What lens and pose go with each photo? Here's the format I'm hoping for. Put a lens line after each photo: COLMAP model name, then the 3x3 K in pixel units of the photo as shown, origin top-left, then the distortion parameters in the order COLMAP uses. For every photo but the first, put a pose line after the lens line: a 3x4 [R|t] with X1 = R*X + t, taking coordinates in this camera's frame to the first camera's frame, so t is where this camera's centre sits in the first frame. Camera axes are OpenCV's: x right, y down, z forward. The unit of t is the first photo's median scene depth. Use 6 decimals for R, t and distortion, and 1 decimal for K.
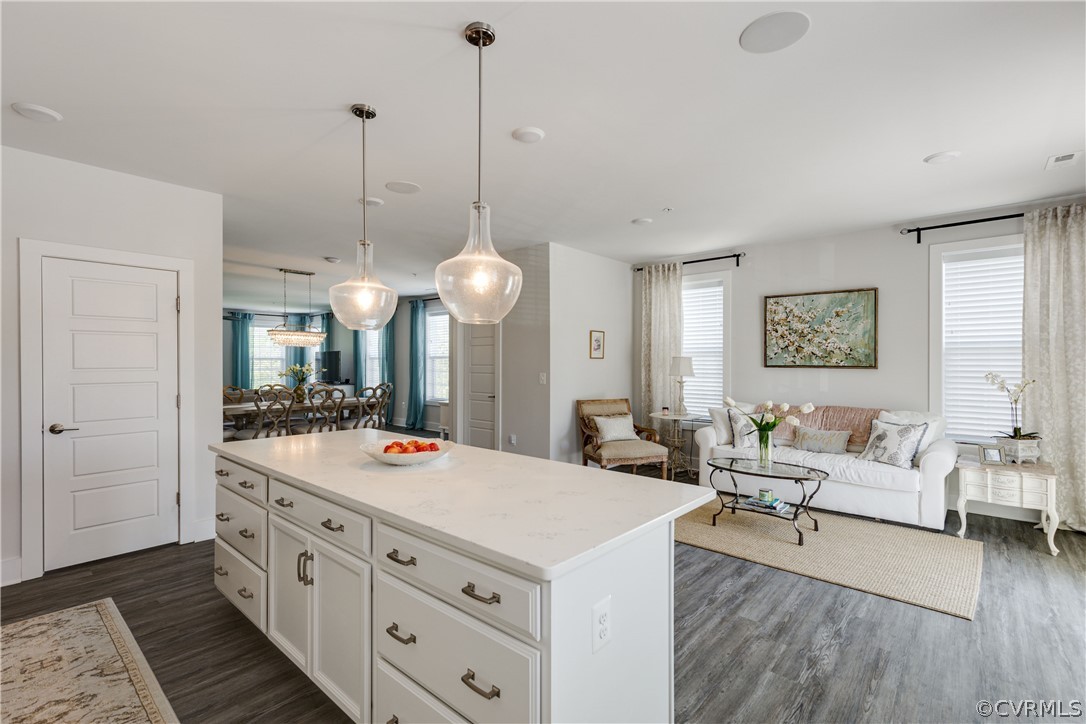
lens RADIAL K [[489.4, 0, 543.0], [0, 489.4, 362.0], [0, 0, 1]] dist [0.002015, 0.000638]
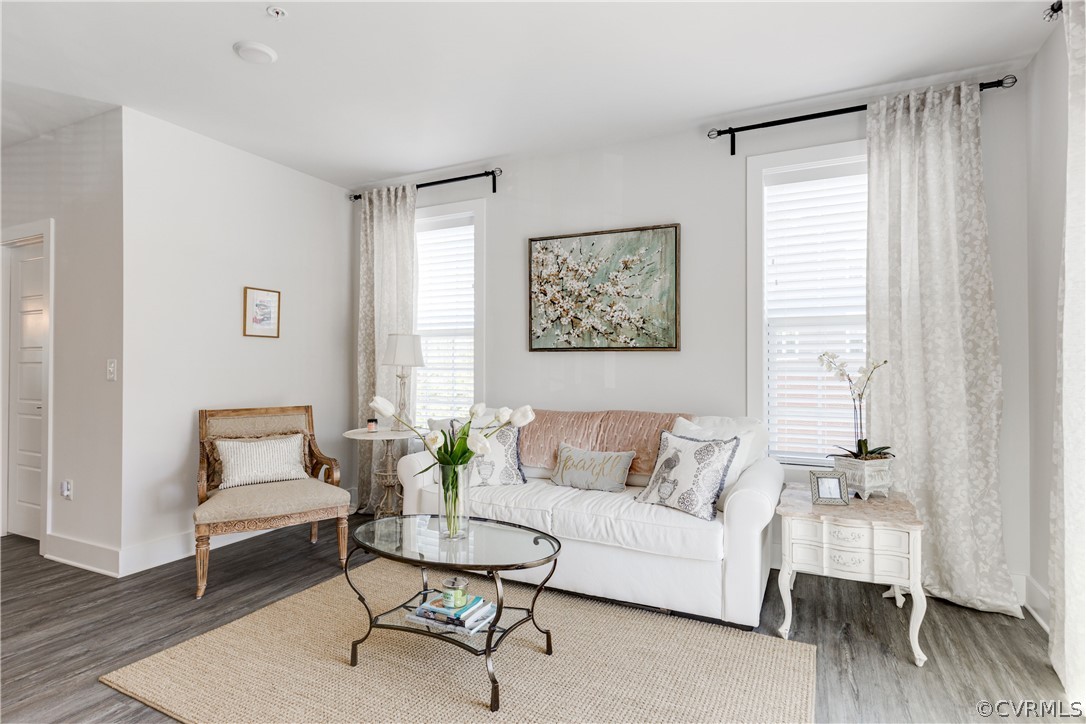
lens RADIAL K [[555.6, 0, 543.0], [0, 555.6, 362.0], [0, 0, 1]] dist [-0.003008, -0.000065]
pose [[0.963185, 0.001727, 0.268835, 0.343124], [0.000105, 0.999977, -0.006802, 0.036165], [-0.268841, 0.006580, 0.963162, 0.380103]]
